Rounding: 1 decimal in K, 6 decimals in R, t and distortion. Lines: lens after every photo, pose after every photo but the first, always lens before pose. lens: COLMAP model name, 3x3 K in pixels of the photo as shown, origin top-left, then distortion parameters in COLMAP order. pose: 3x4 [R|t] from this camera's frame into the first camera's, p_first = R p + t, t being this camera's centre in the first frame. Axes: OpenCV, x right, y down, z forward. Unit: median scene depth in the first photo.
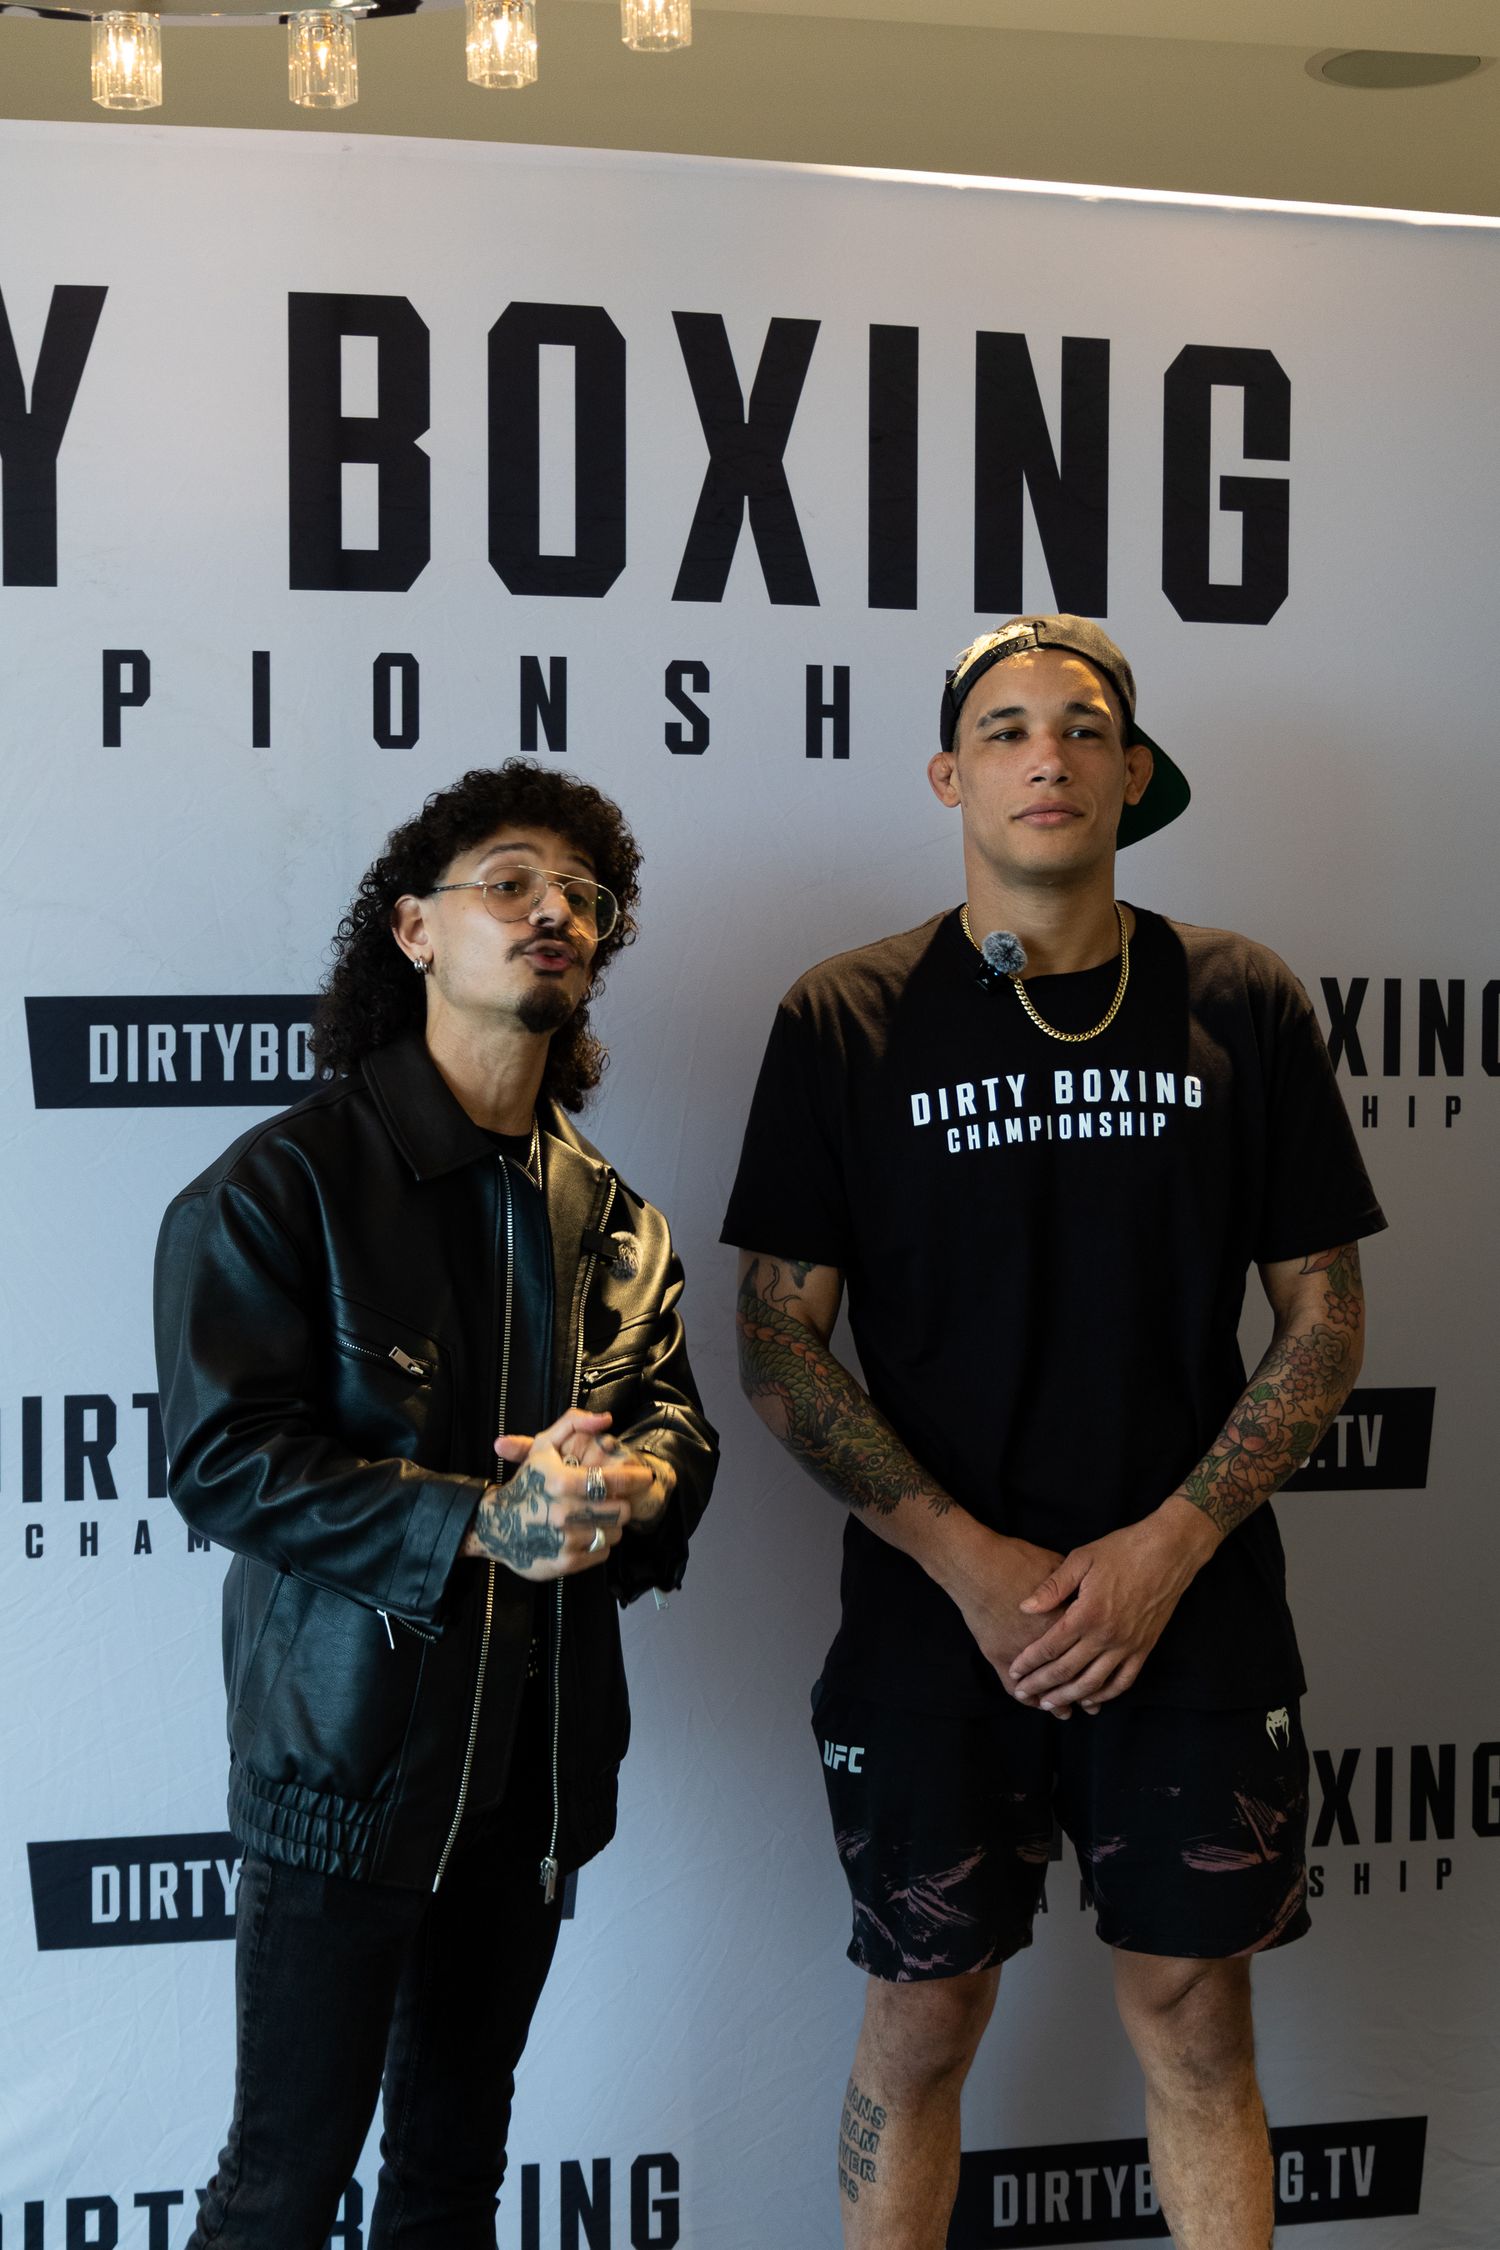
lens RADIAL K [[3497.2, 0, 771.0], [0, 3497.2, 1133.5], [0, 0, 1]] dist [-0.024715, 0.000000]
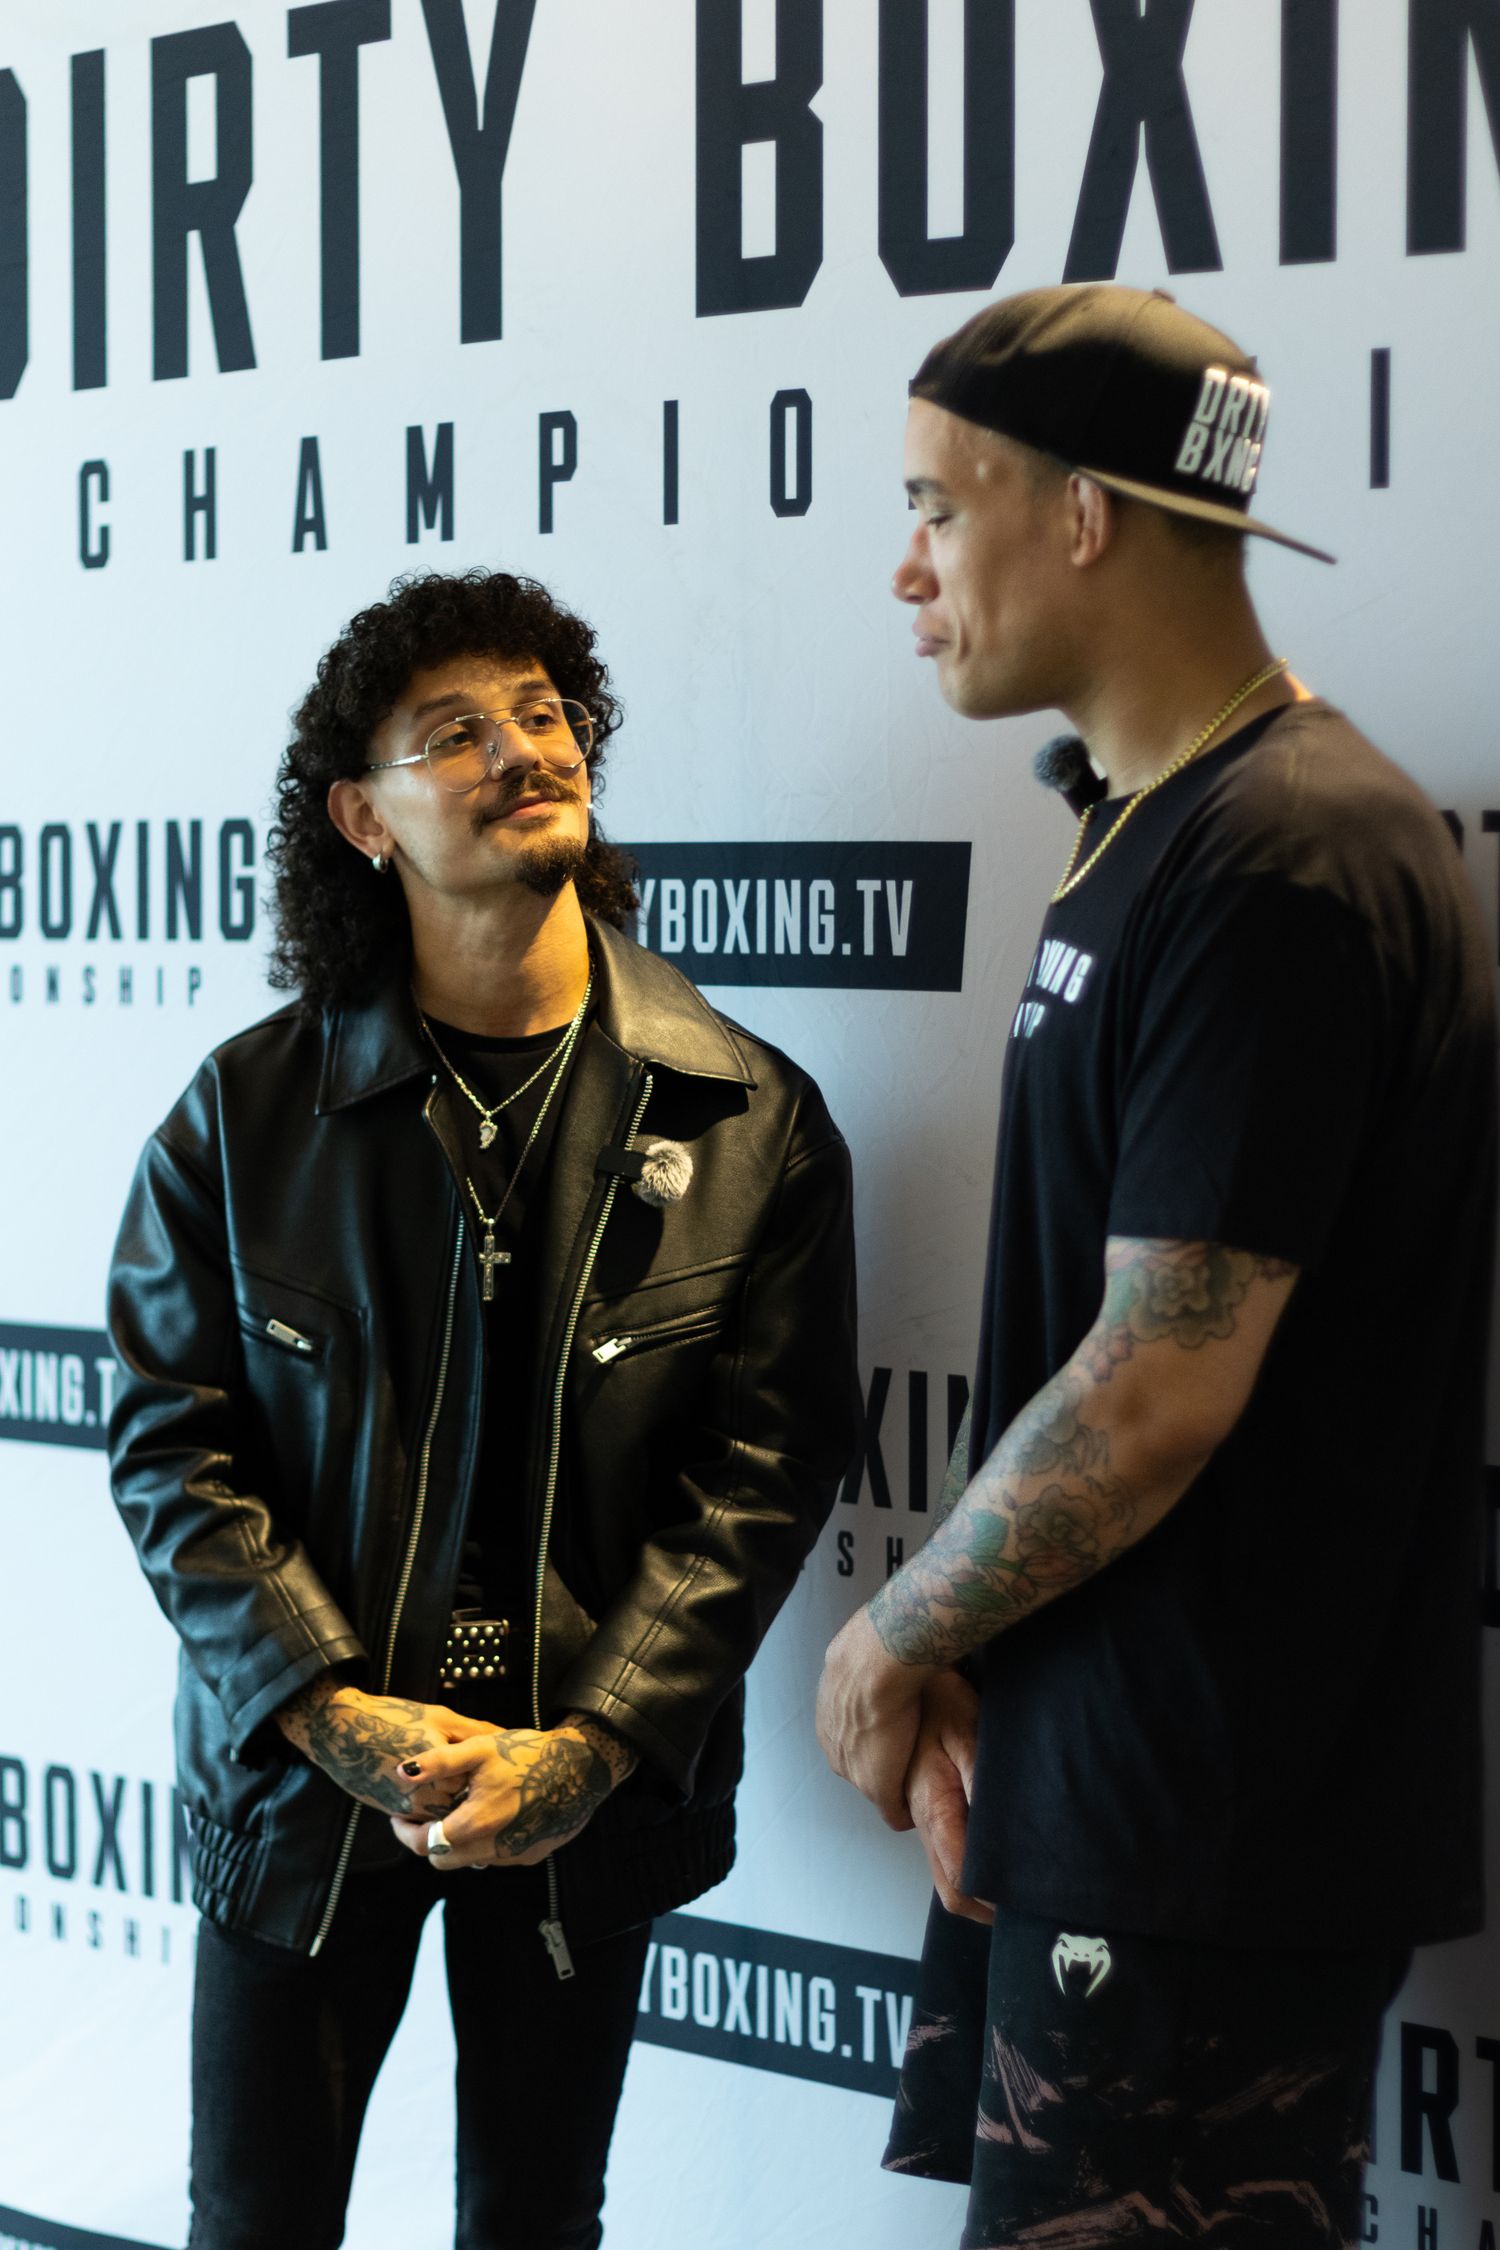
lens RADIAL K [[5608.0, 0, 753.9], [0, 5608.0, 1142.4], [0, 0, 1]] dist [-0.028284, 0.000000]
pose [[0.524730, 0.045464, -0.850054, 0.929245], [-0.027067, 0.998959, 0.036720, -0.019278], [0.850838, 0.003740, 0.525414, 0.358796]]
